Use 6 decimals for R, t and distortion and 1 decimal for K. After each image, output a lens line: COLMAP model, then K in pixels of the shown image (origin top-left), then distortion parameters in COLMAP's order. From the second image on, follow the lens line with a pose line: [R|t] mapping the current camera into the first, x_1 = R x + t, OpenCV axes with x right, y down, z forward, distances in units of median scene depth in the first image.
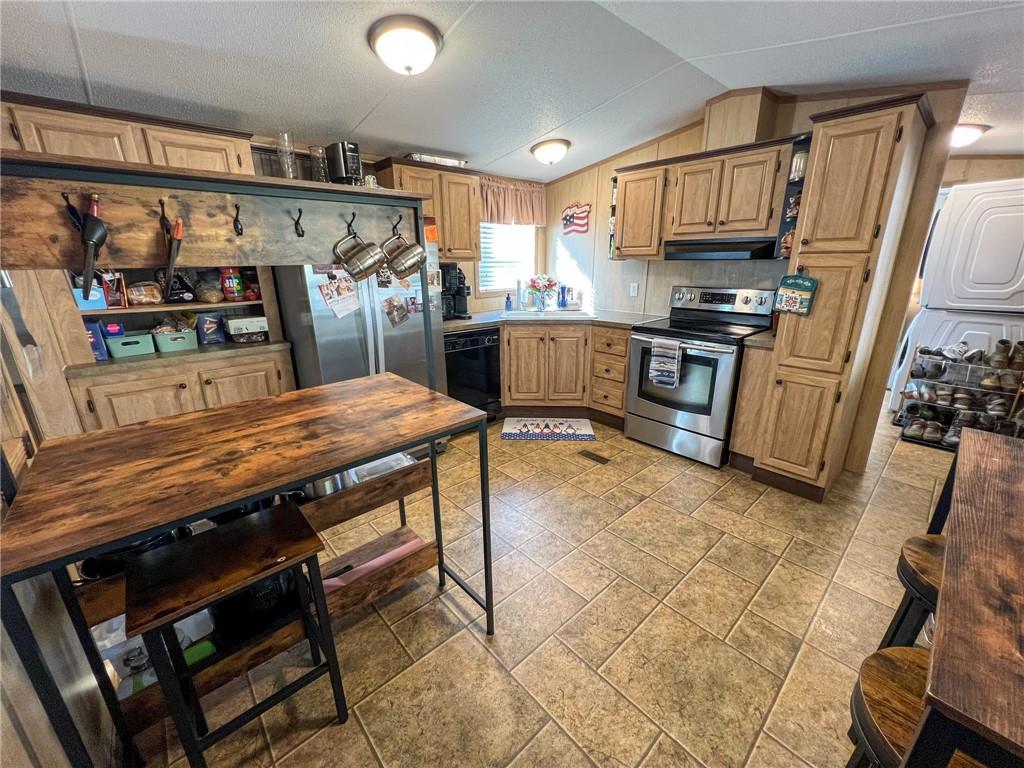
lens RADIAL K [[410.8, 0, 512.0], [0, 410.8, 384.0], [0, 0, 1]] dist [-0.000612, -0.000357]
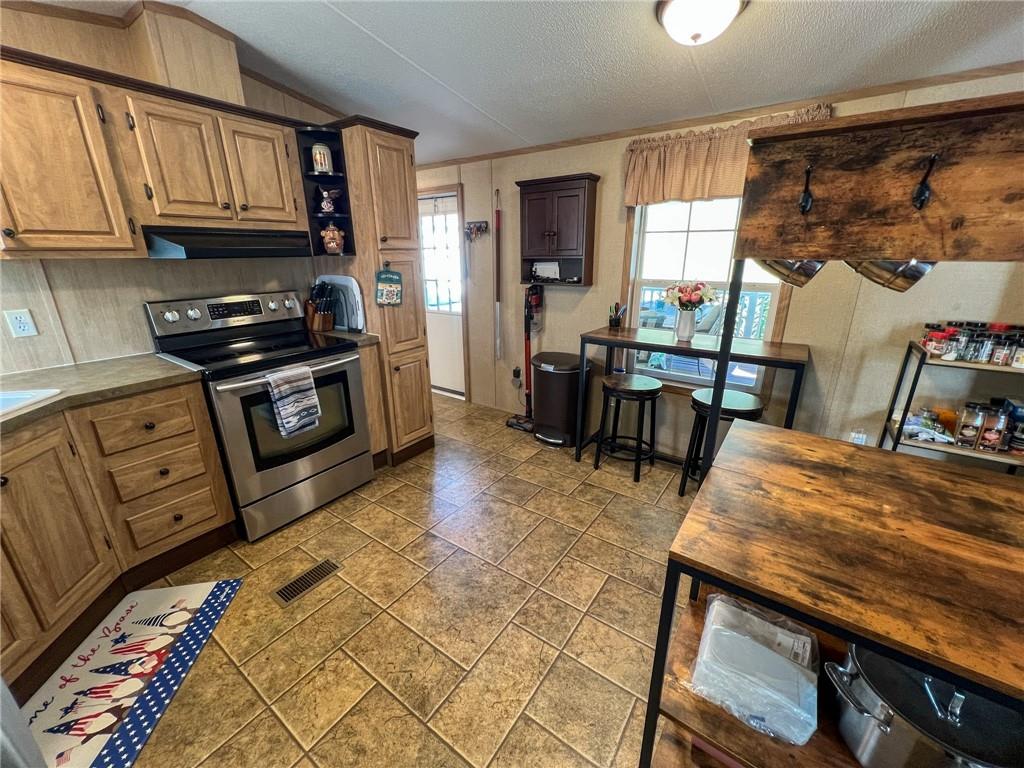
lens RADIAL K [[410.8, 0, 512.0], [0, 410.8, 384.0], [0, 0, 1]] dist [-0.000612, -0.000357]
pose [[-0.216348, -0.292010, 0.931624, -0.380304], [0.291043, 0.891549, 0.347037, -0.223962], [-0.931927, 0.346223, -0.107898, 0.737592]]
